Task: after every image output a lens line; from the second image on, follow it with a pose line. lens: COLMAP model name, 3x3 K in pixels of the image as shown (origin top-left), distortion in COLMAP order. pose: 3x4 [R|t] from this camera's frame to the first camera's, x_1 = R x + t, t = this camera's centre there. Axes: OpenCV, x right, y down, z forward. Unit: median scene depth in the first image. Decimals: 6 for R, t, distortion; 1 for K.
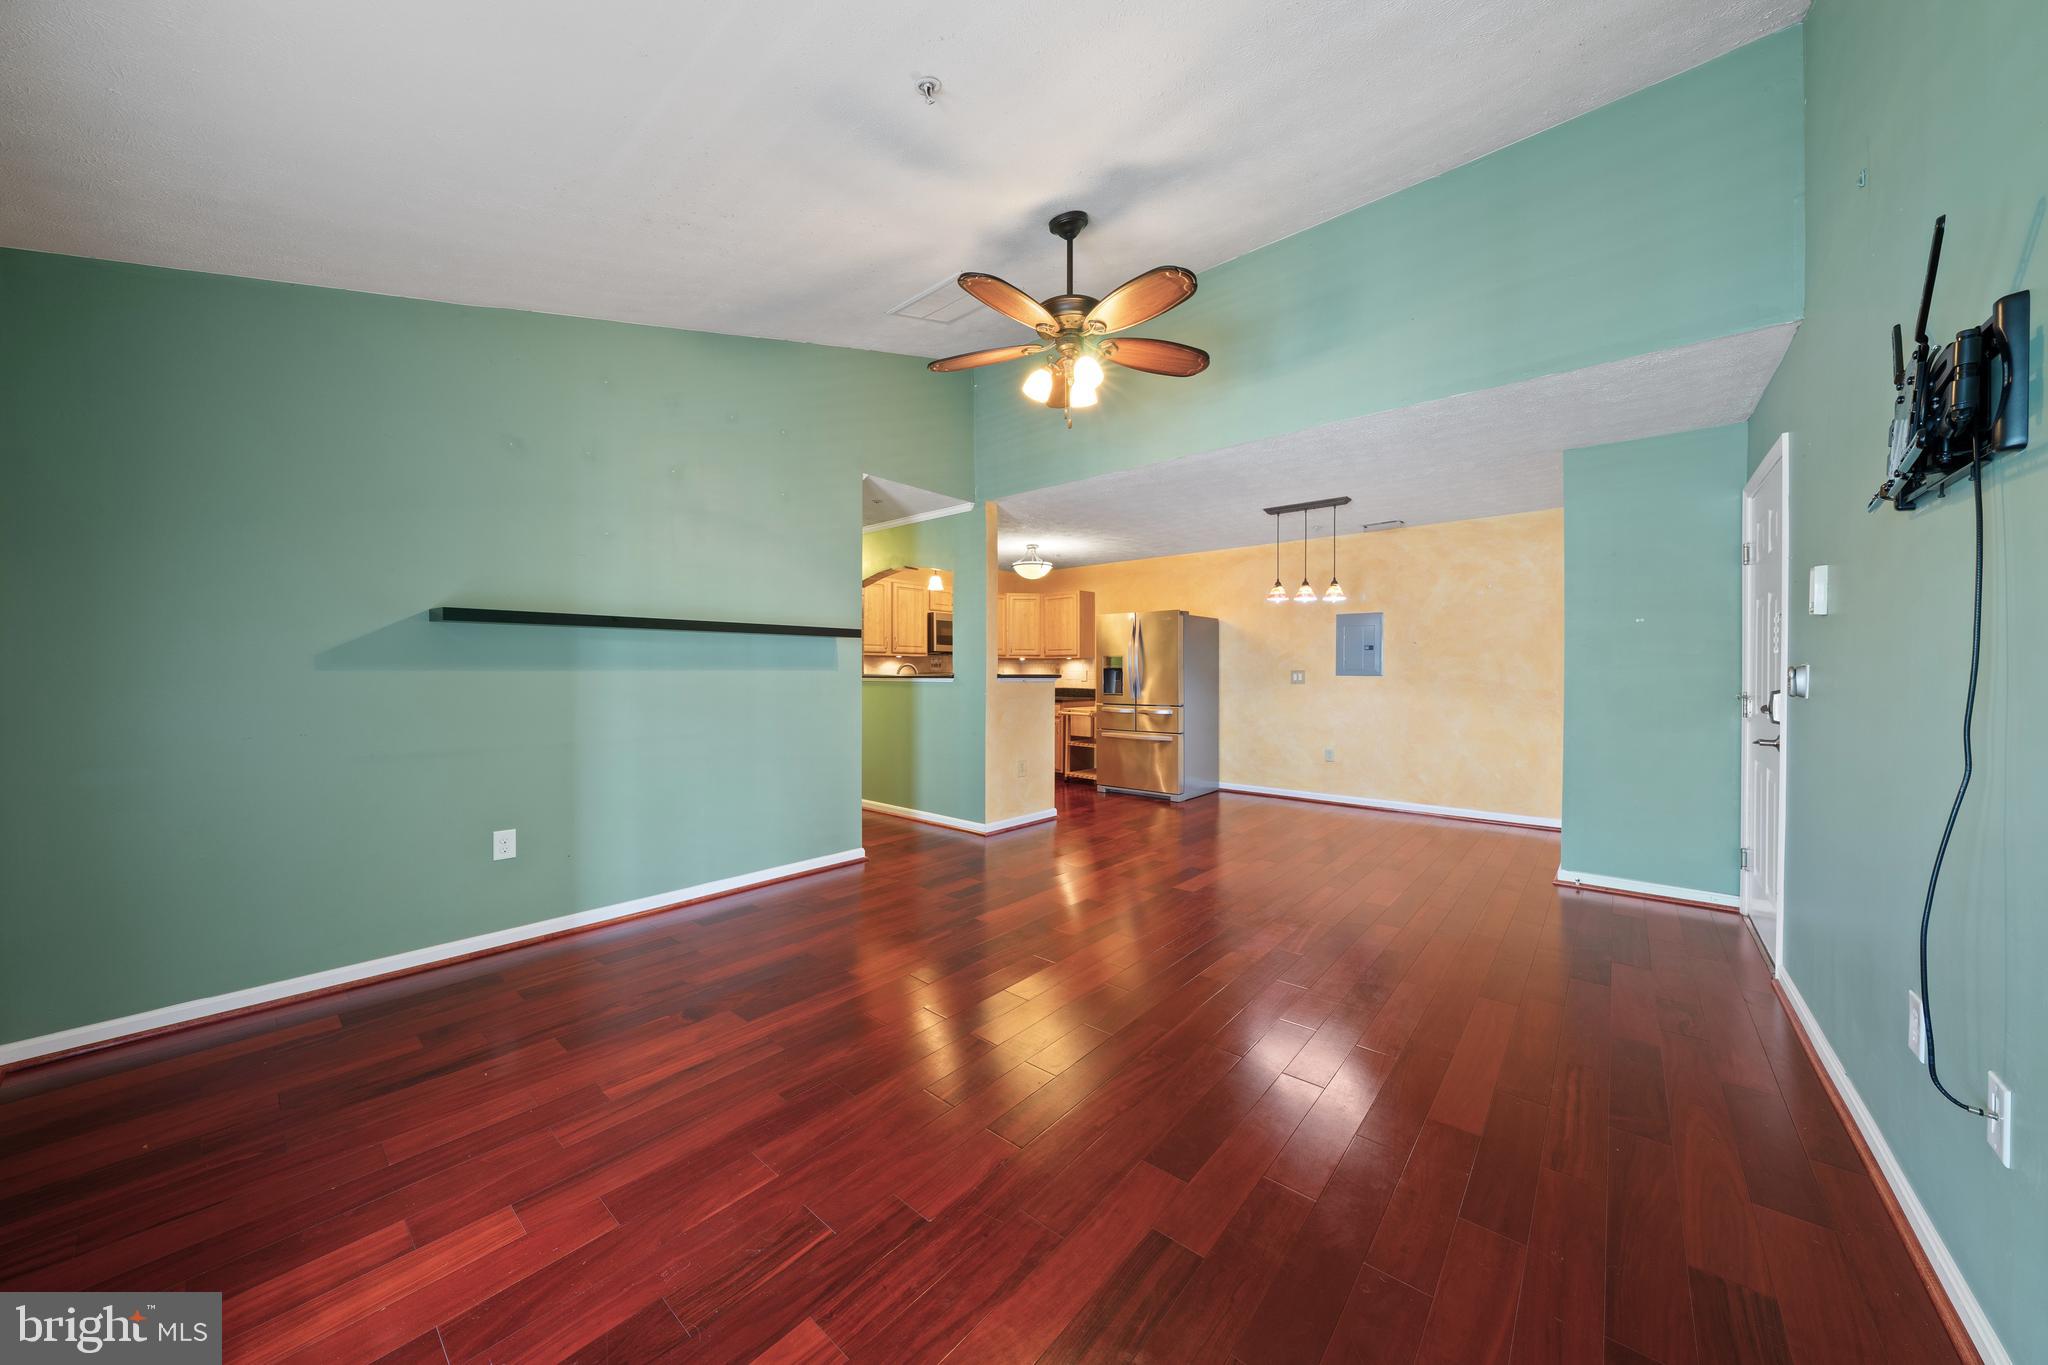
lens RADIAL K [[692.8, 0, 1019.0], [0, 692.8, 672.5], [0, 0, 1]] dist [-0.001249, 0.000157]
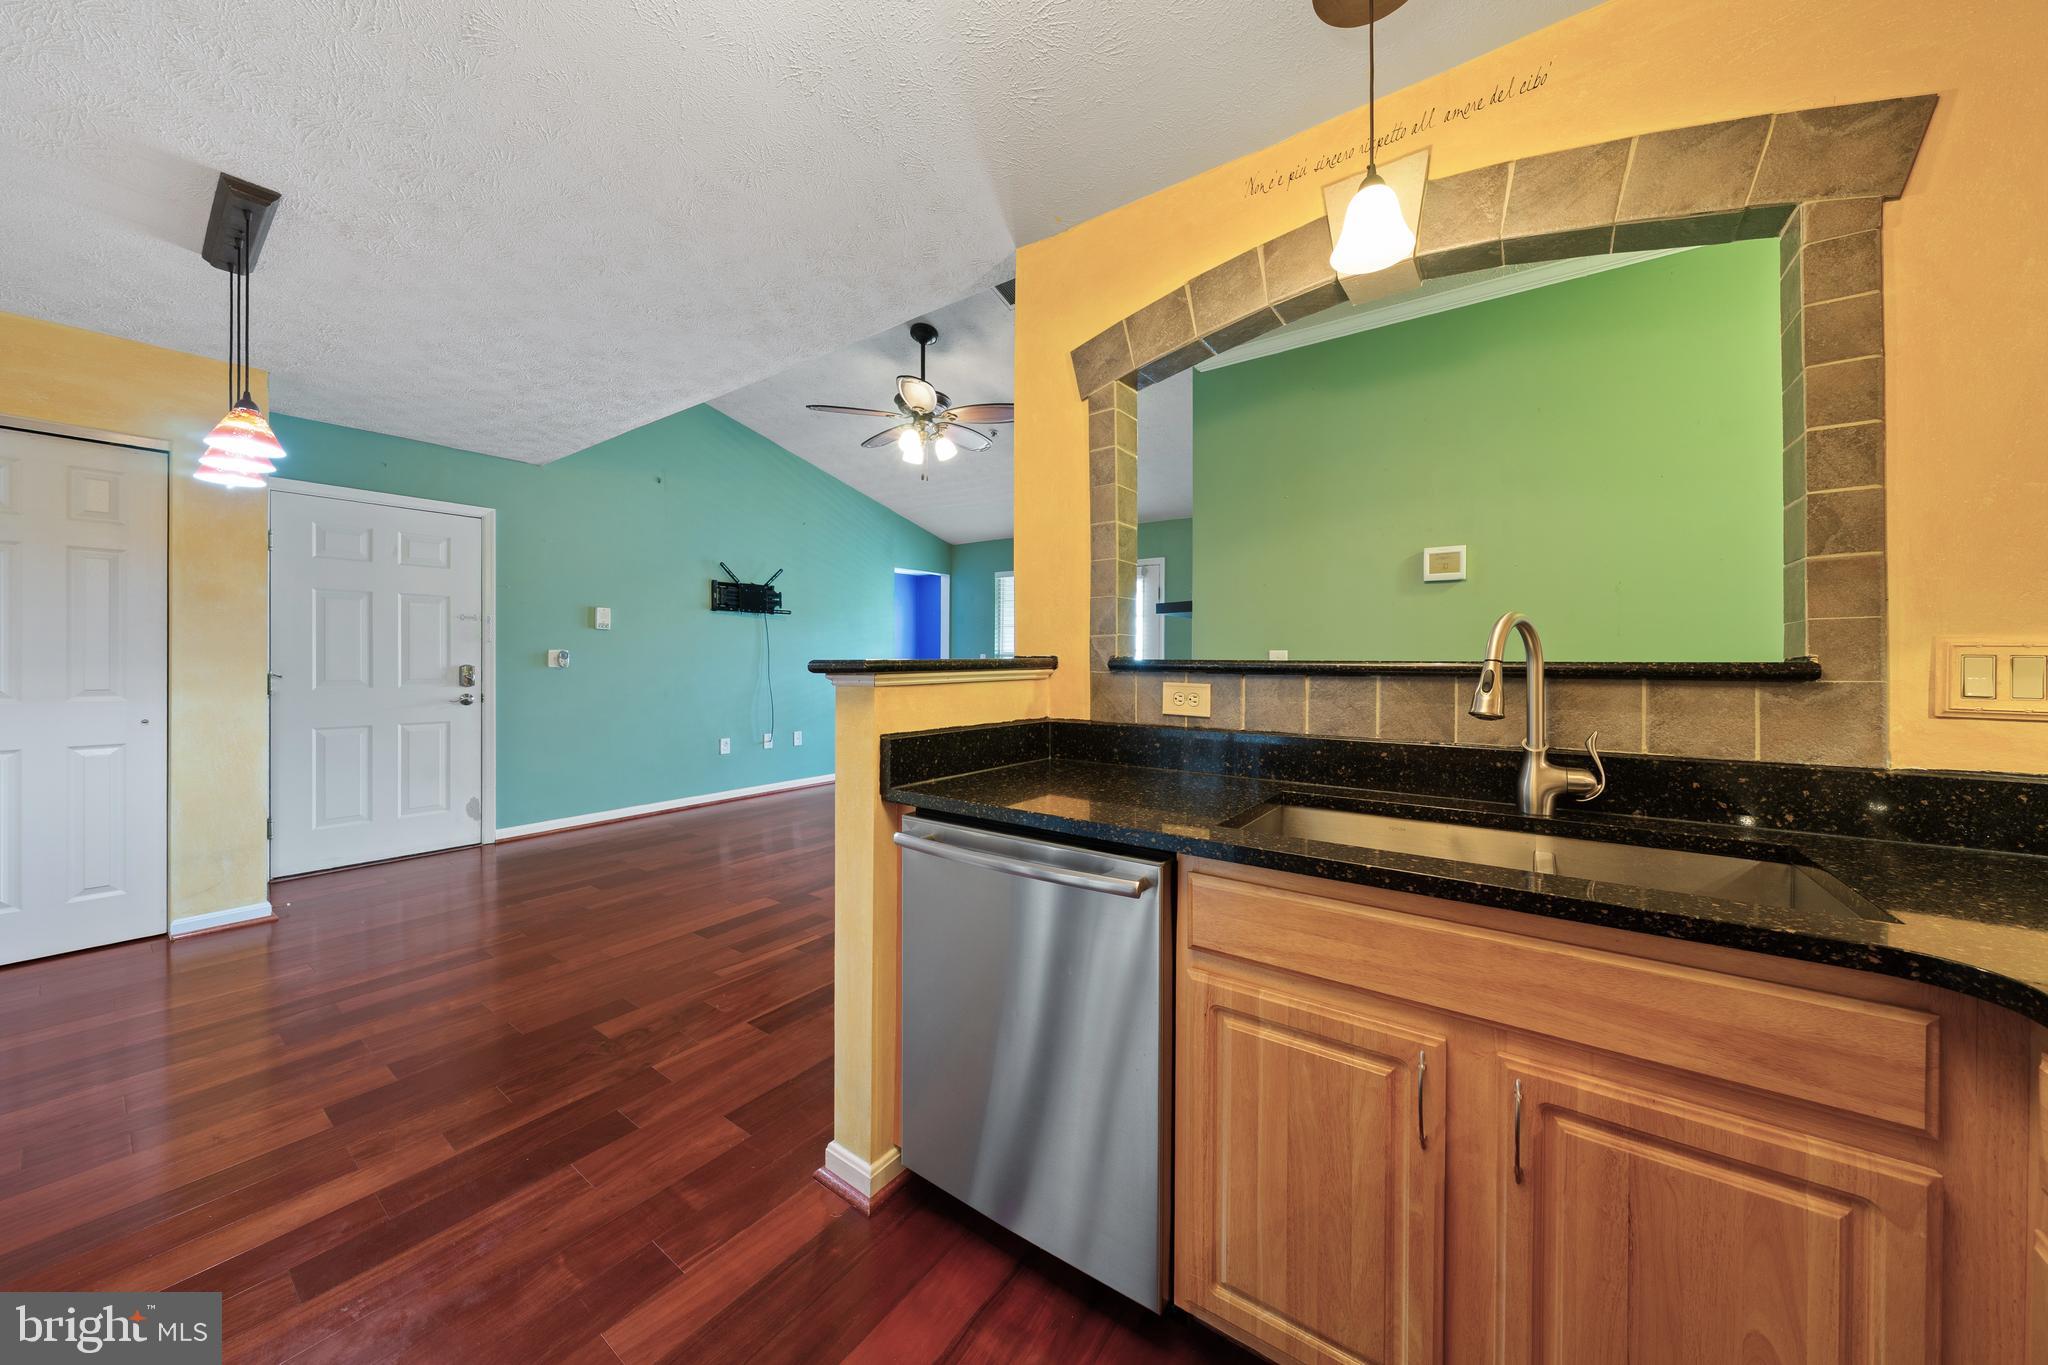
lens RADIAL K [[706.4, 0, 1010.6], [0, 706.4, 663.3], [0, 0, 1]] dist [-0.001850, -0.000122]
pose [[-0.996925, -0.004315, -0.078241, 0.003403], [-0.004946, 0.999957, 0.007879, 0.001562], [0.078203, 0.008242, -0.996903, 1.241357]]
